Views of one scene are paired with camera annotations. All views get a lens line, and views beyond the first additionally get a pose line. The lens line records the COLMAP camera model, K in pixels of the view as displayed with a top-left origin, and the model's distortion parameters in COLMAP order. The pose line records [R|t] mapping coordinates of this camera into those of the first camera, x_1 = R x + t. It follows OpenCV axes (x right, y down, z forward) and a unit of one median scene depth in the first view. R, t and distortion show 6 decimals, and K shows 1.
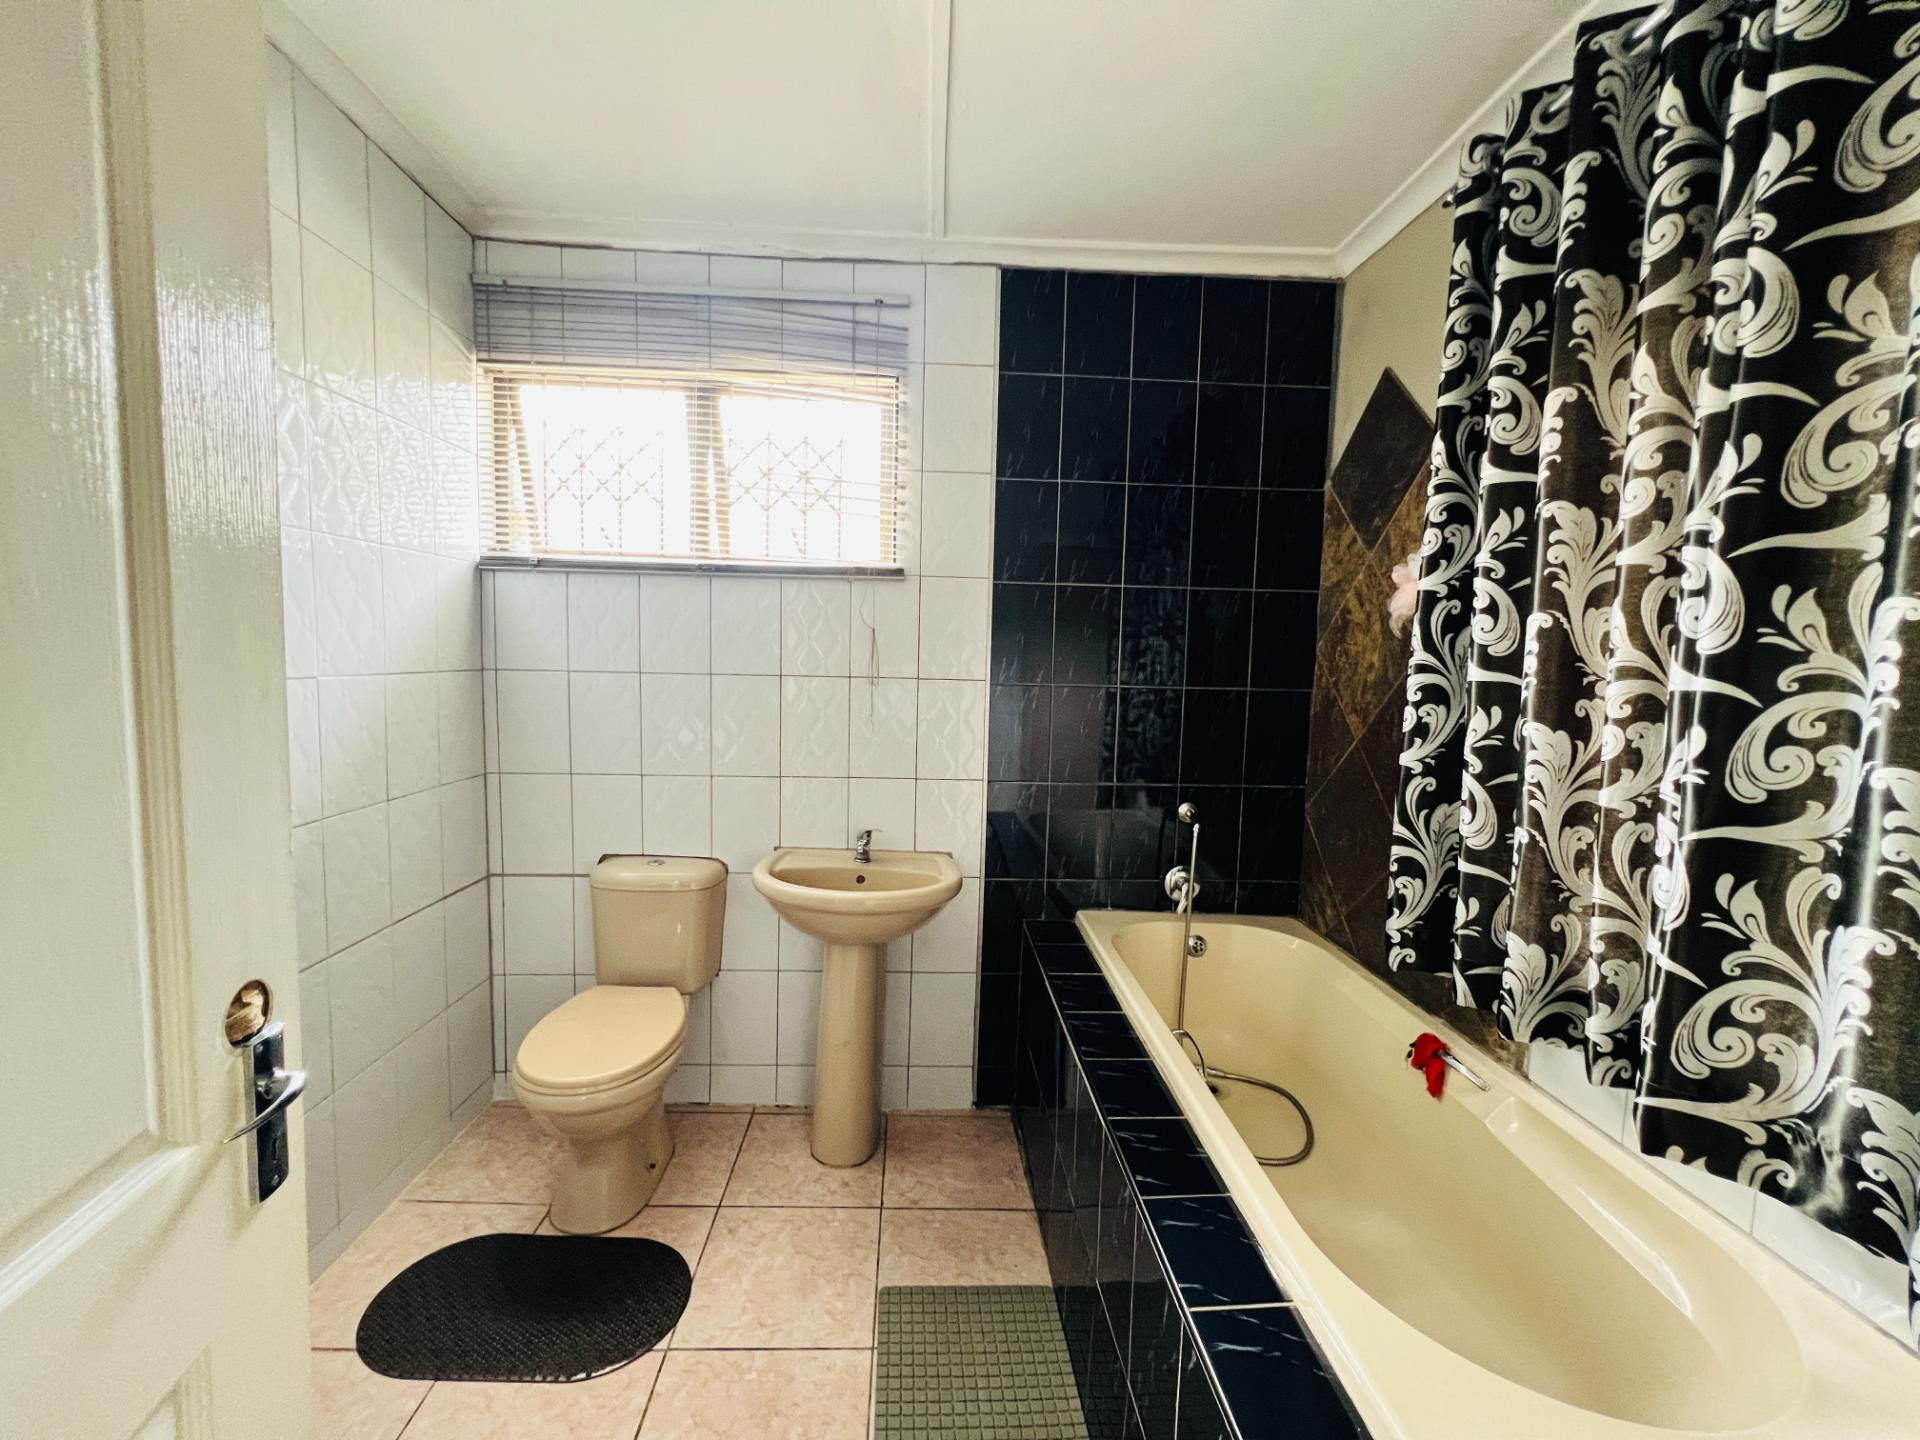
lens RADIAL K [[767.3, 0, 954.6], [0, 767.3, 718.2], [0, 0, 1]] dist [-0.003190, 0.000048]
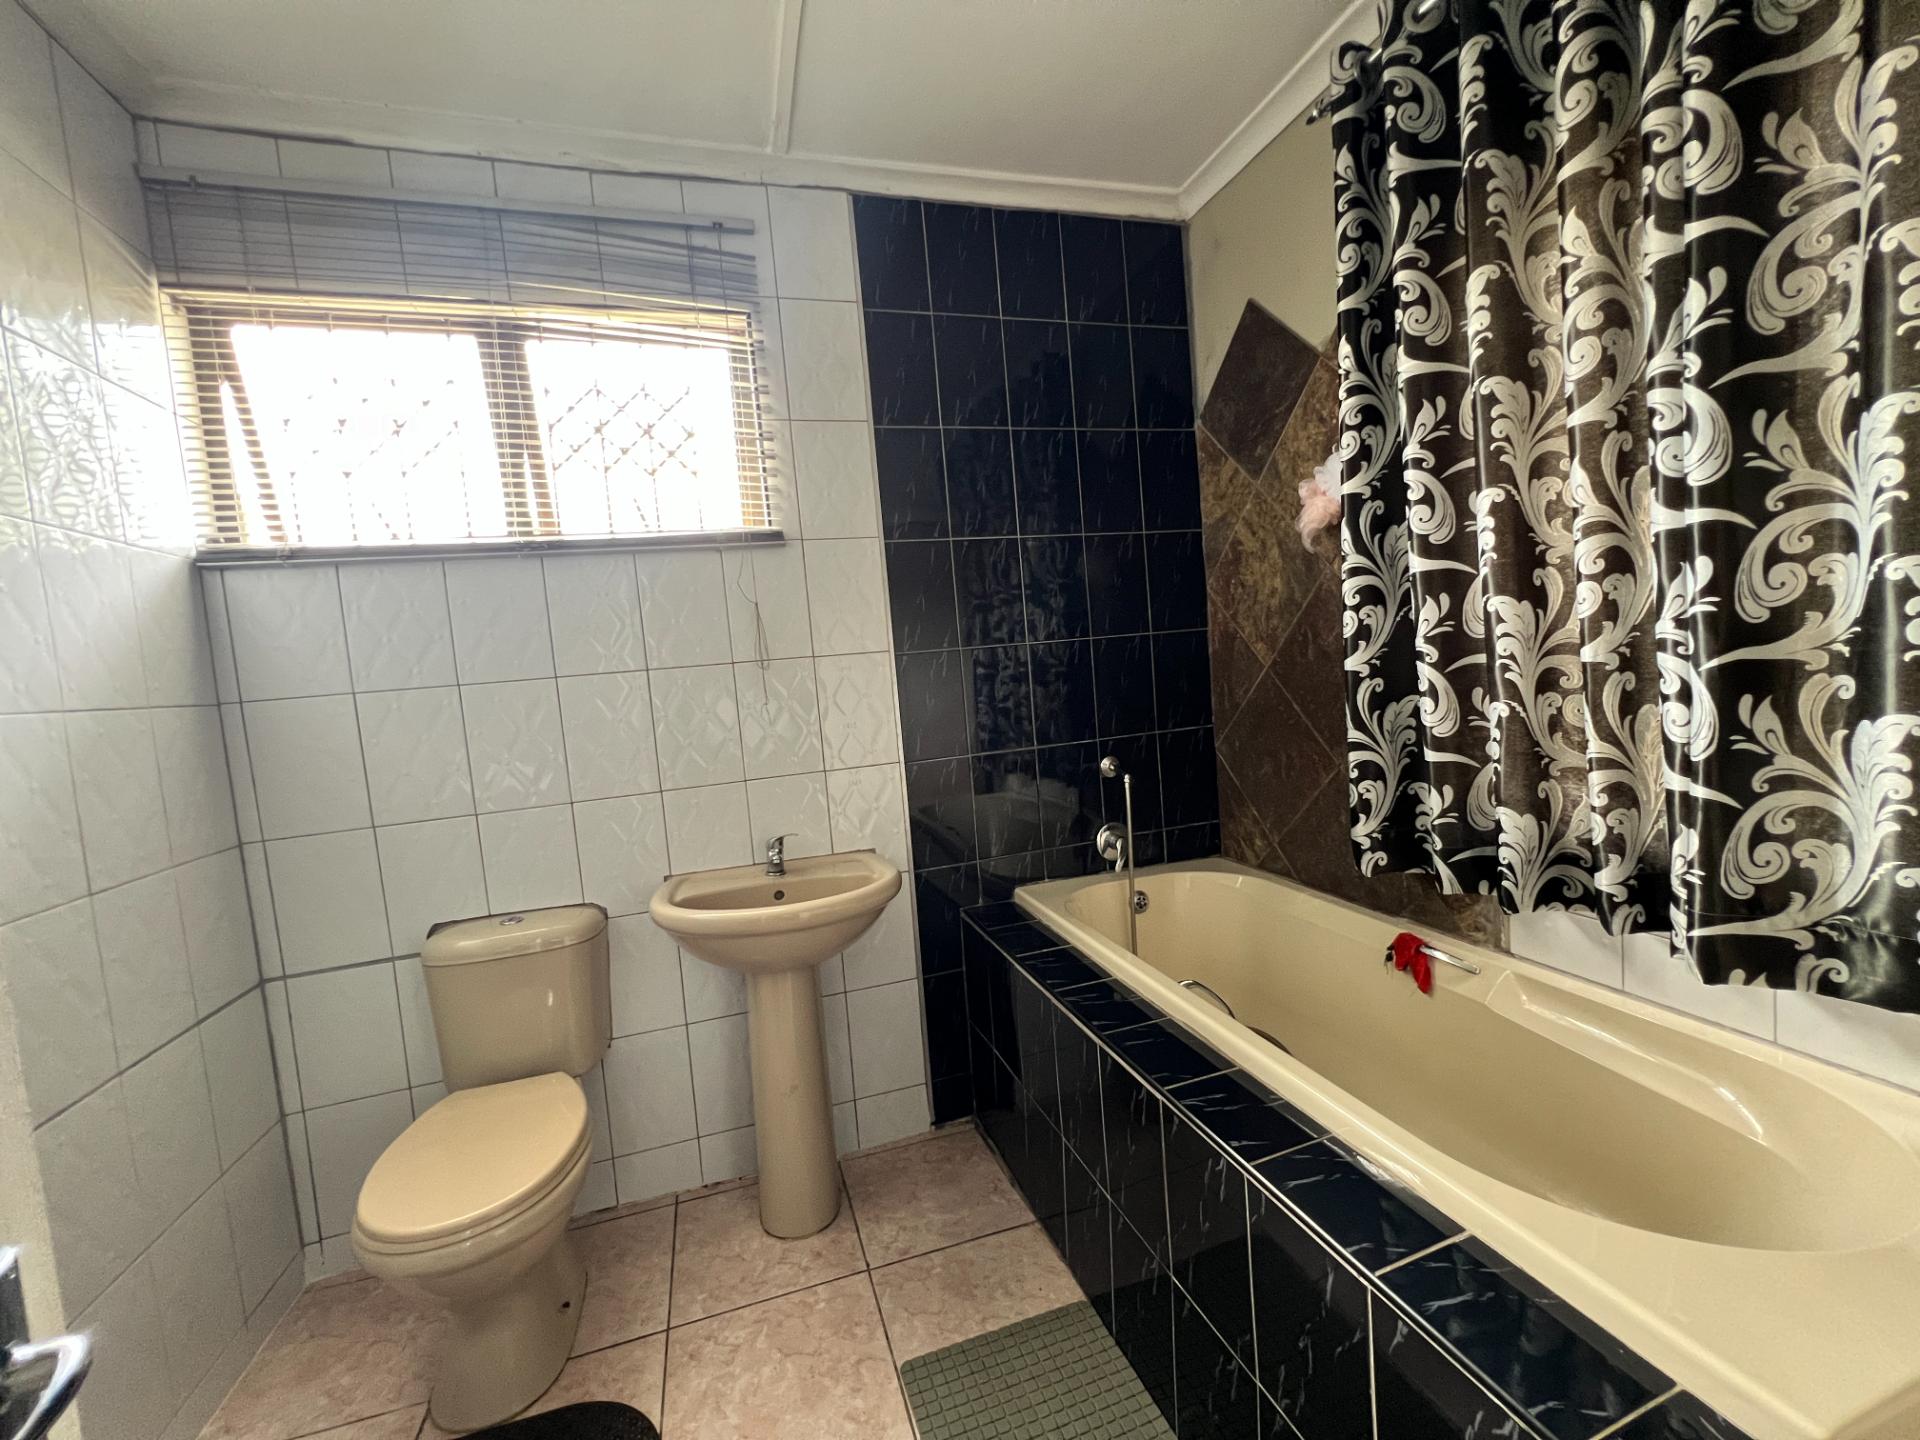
lens RADIAL K [[767.3, 0, 954.7], [0, 767.3, 719.2], [0, 0, 1]] dist [-0.003190, 0.000048]
pose [[0.961068, -0.124322, 0.246763, -0.132323], [0.129805, 0.991521, -0.006013, 0.051109], [-0.243923, 0.037810, 0.969057, 0.129161]]
